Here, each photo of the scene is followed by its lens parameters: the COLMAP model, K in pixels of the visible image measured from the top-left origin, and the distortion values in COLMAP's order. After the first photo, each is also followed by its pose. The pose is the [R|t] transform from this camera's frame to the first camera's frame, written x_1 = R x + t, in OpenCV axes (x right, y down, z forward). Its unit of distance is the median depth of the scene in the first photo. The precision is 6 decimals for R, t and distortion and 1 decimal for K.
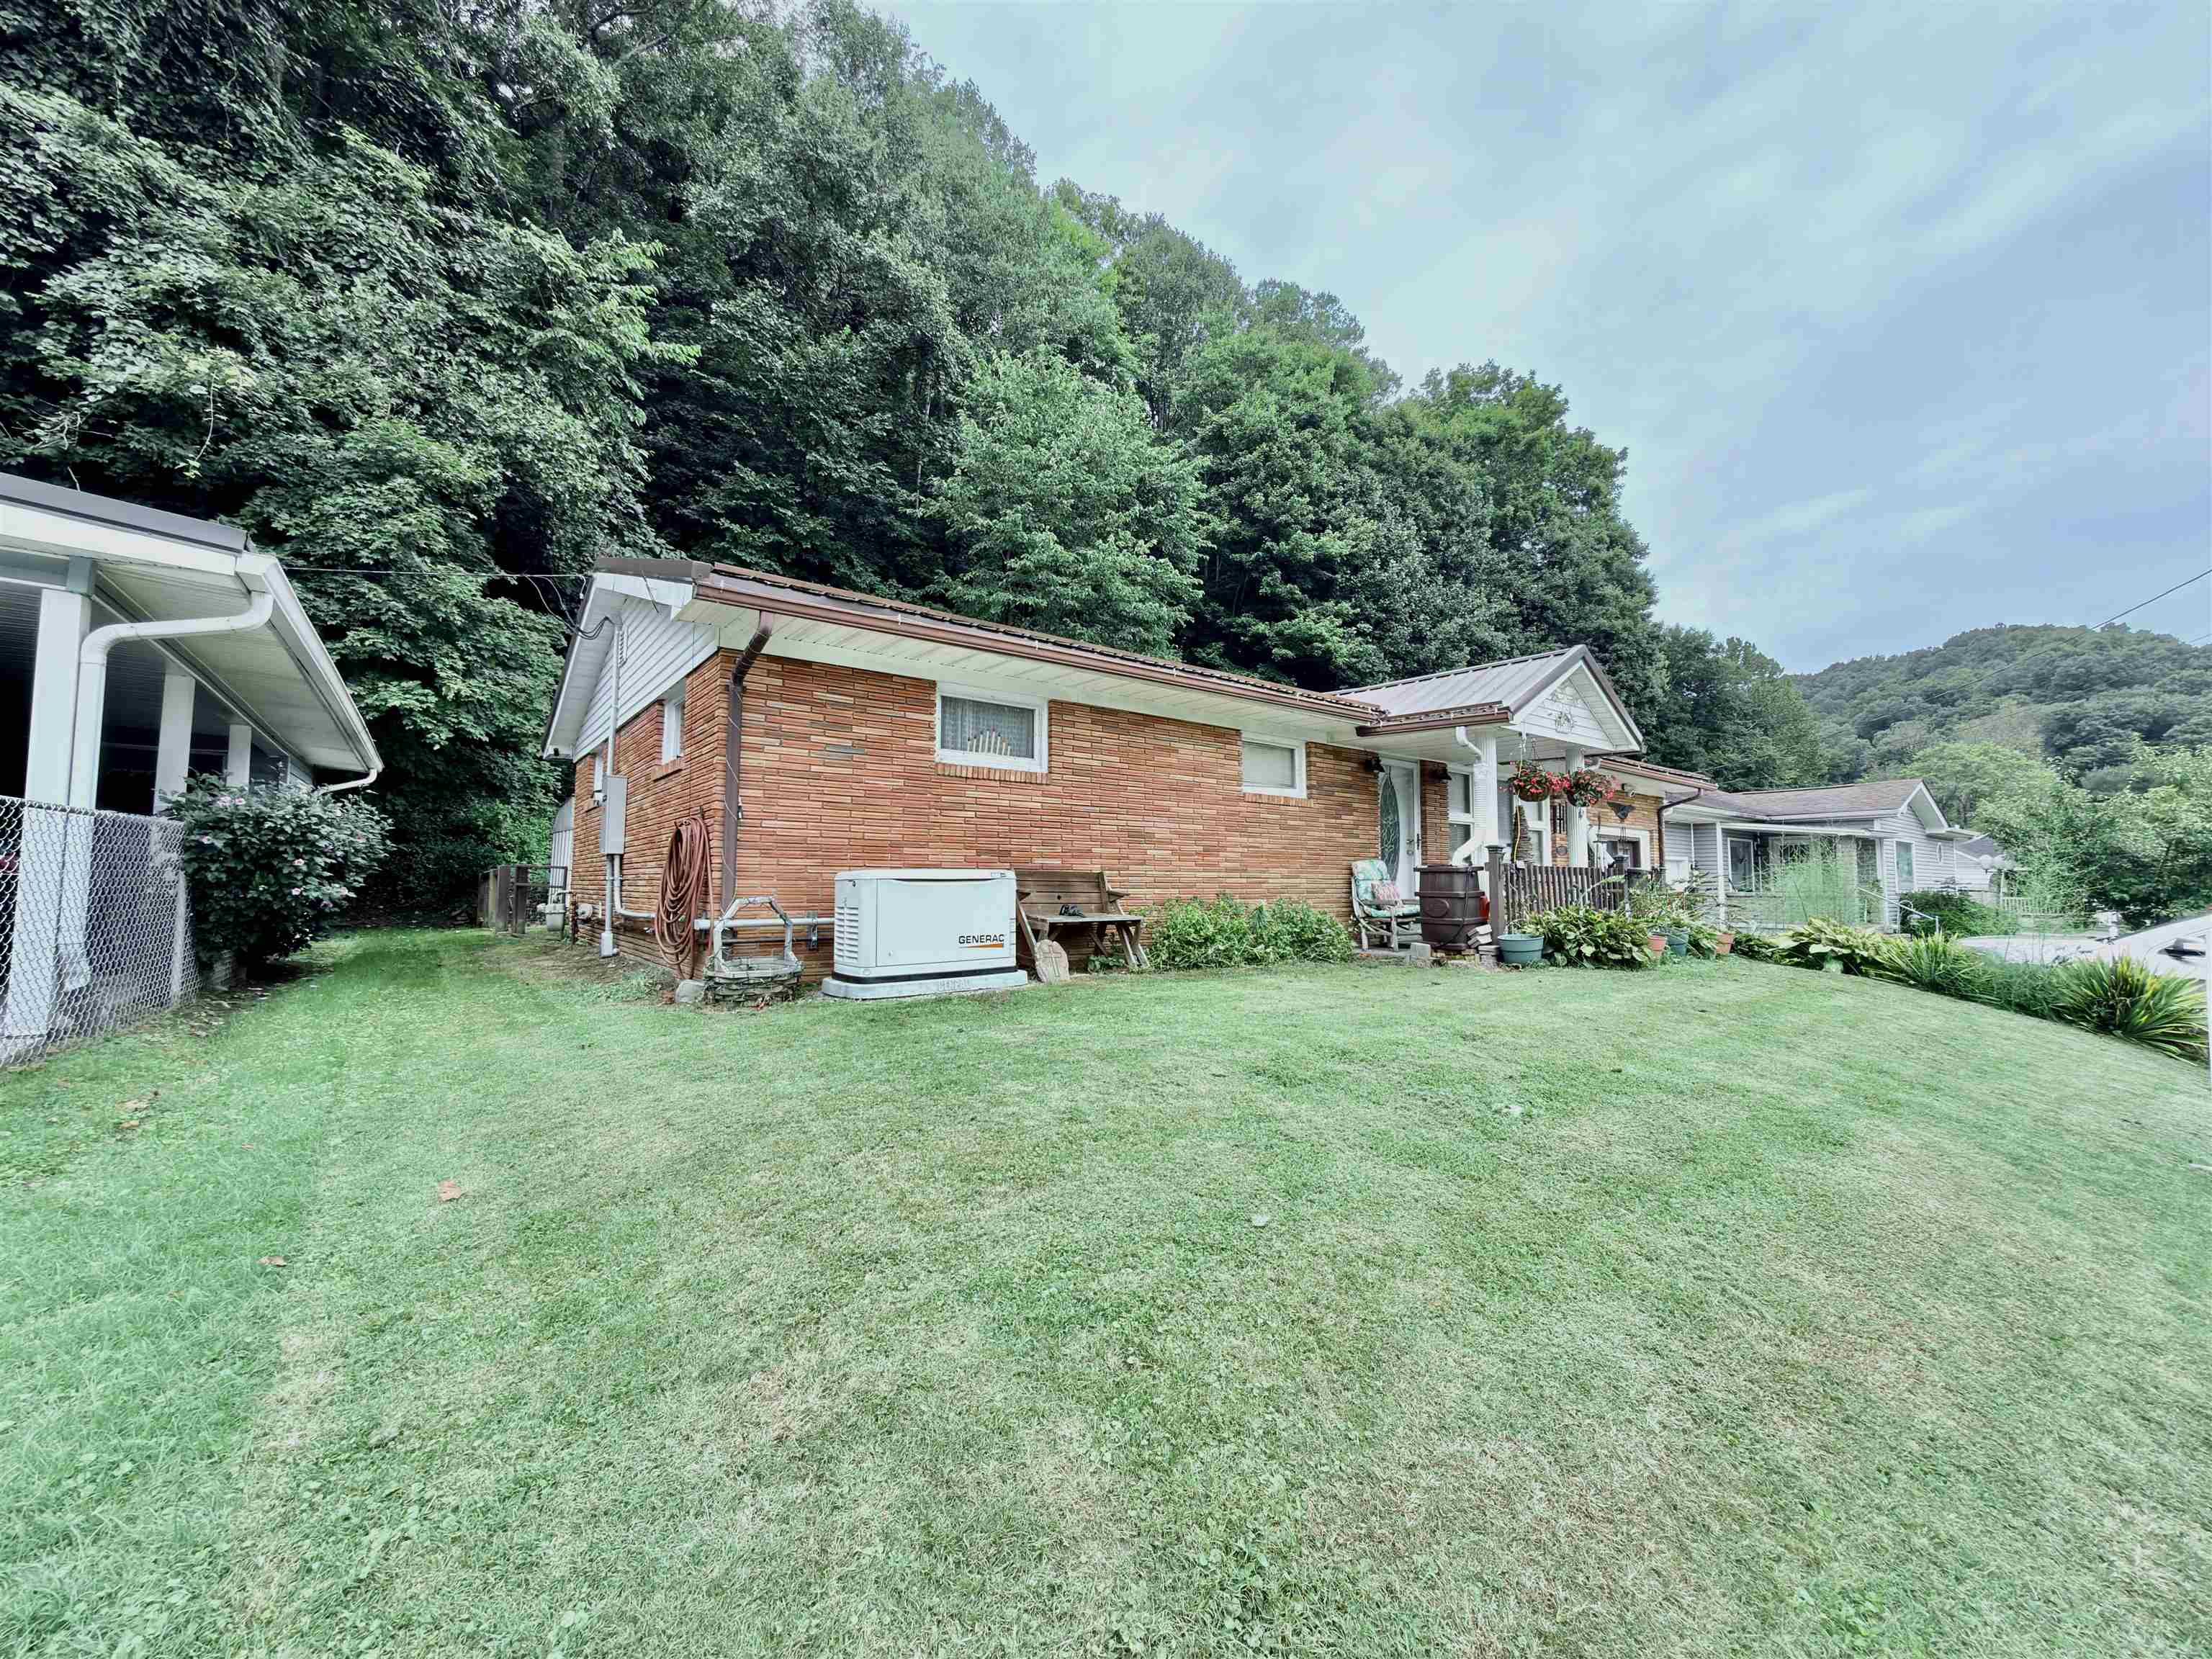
lens RADIAL K [[873.1, 0, 1105.8], [0, 873.1, 821.3], [0, 0, 1]] dist [0.001209, 0.000108]
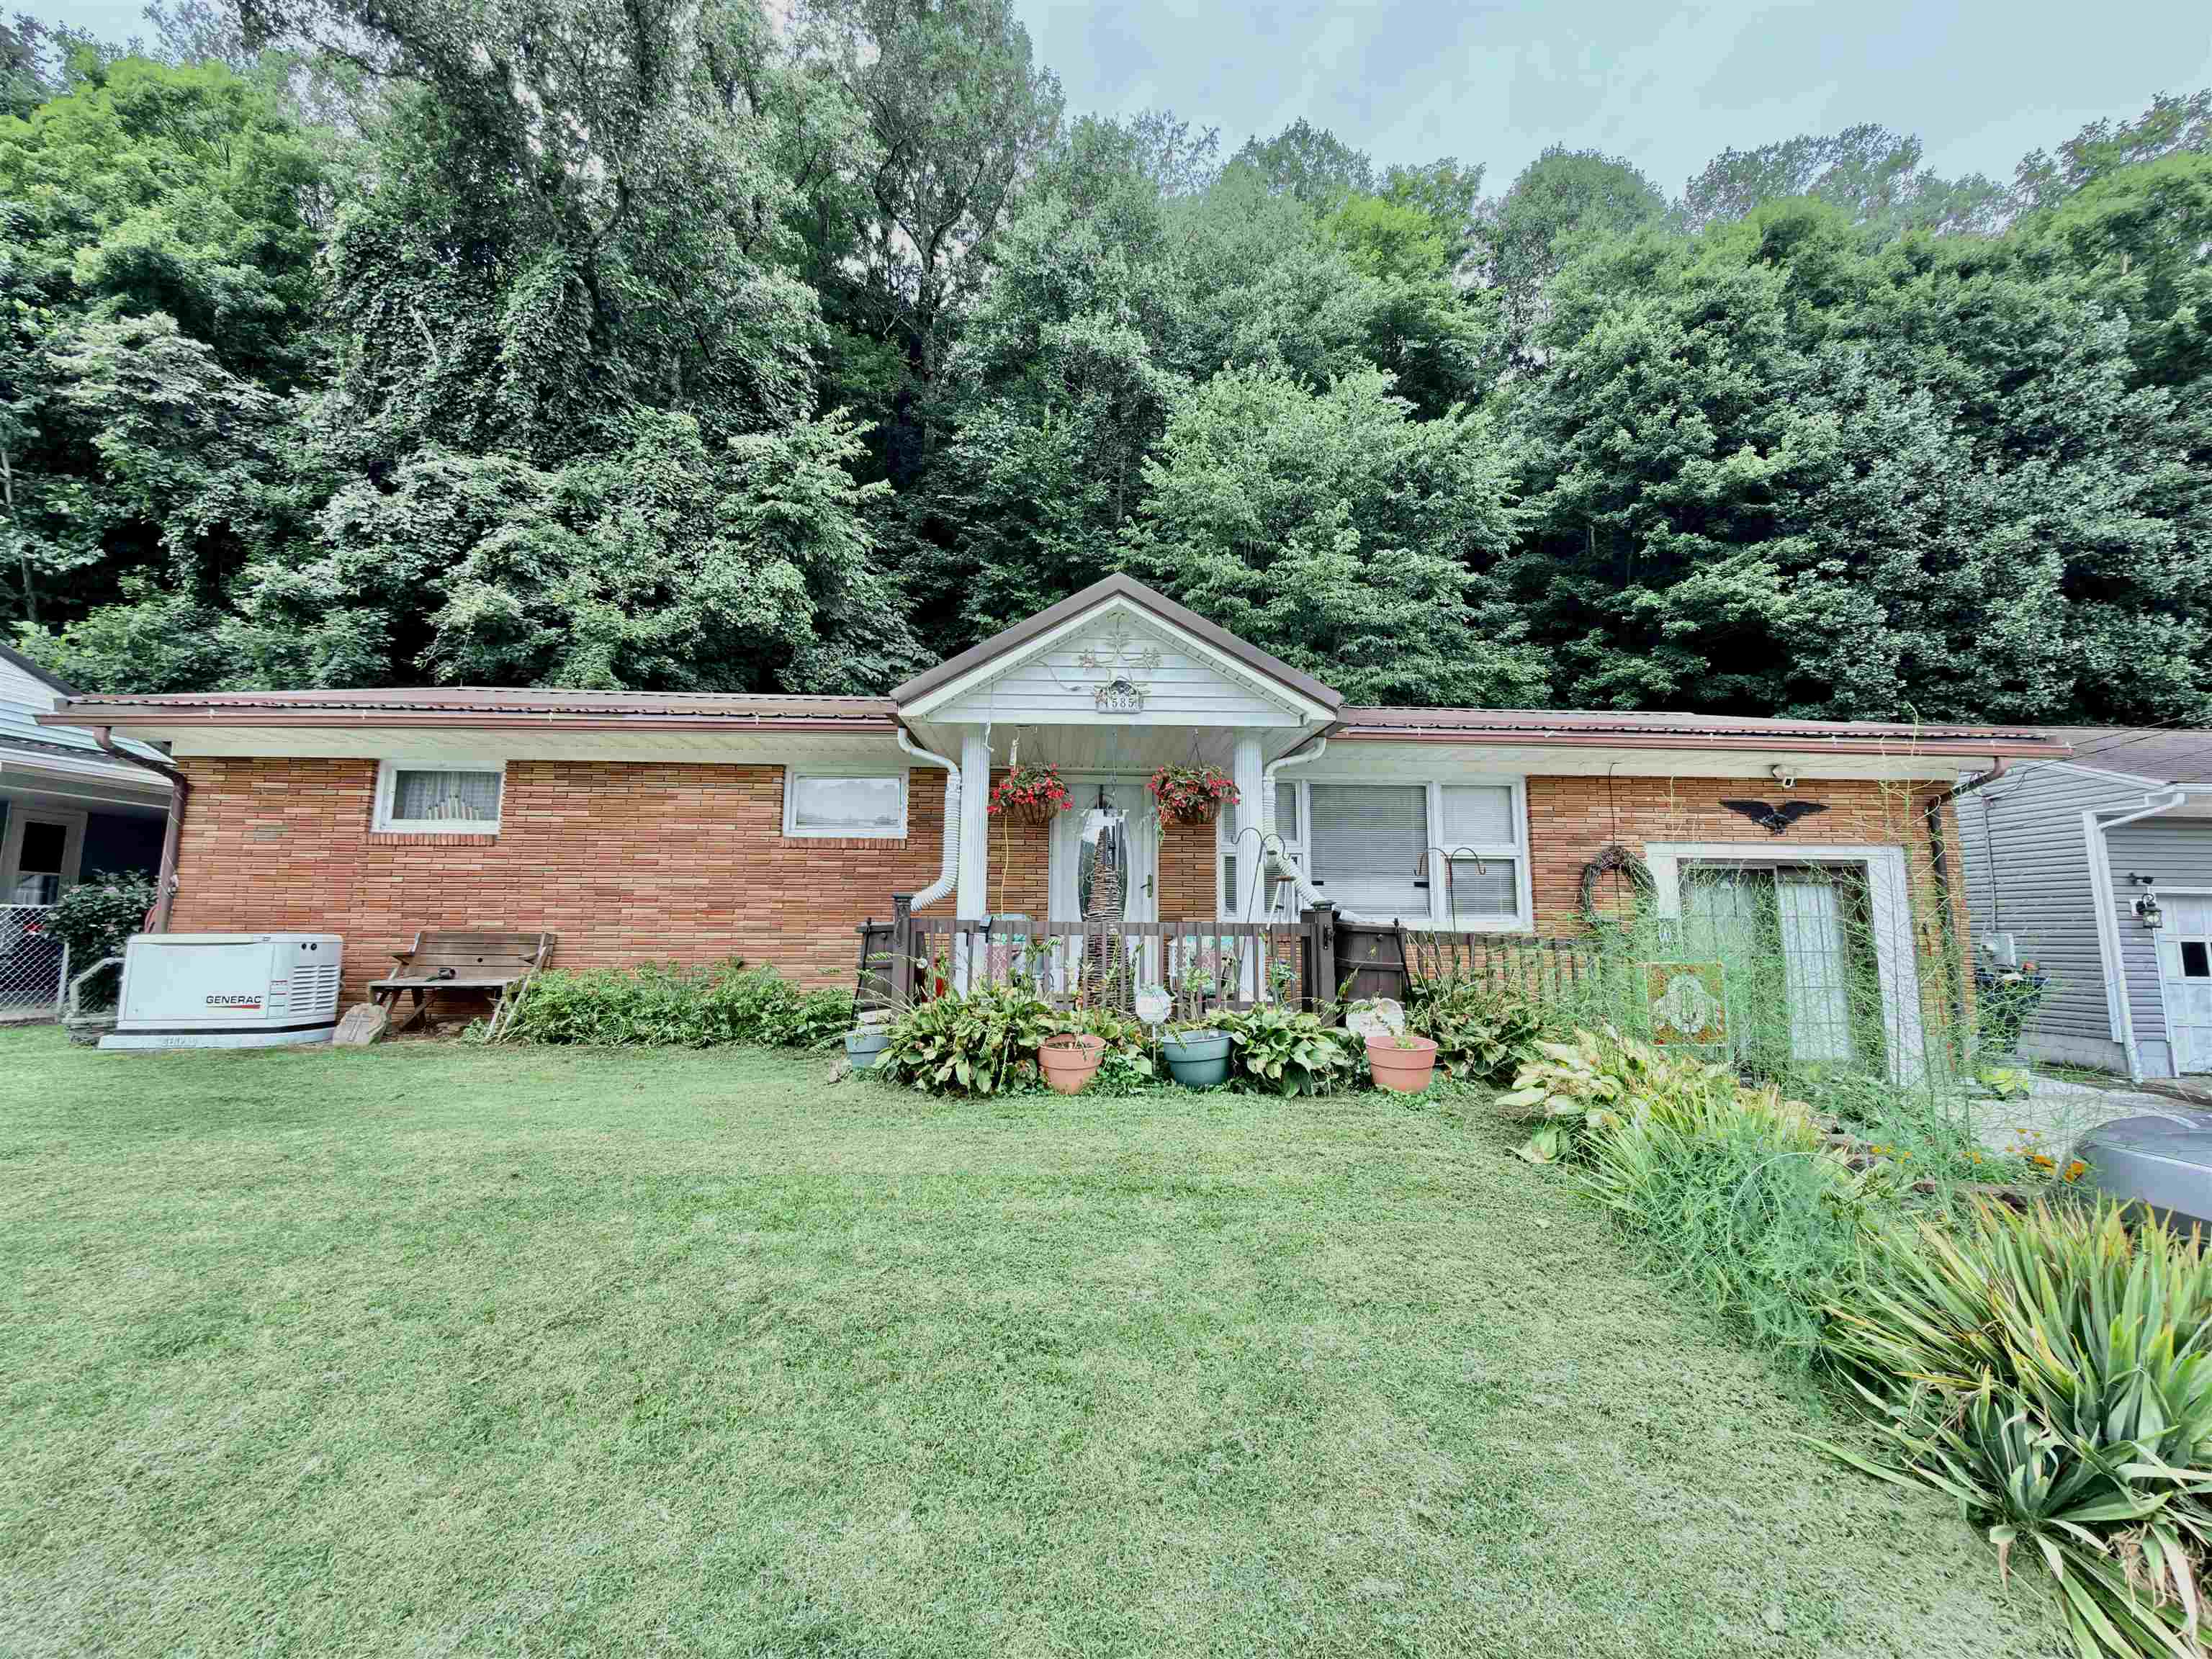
lens RADIAL K [[873.1, 0, 1105.8], [0, 873.1, 821.3], [0, 0, 1]] dist [0.001209, 0.000108]
pose [[0.820392, -0.073035, -0.567118, 0.283299], [0.040211, 0.996723, -0.070191, 0.007501], [0.570386, 0.034780, 0.820640, 0.152422]]
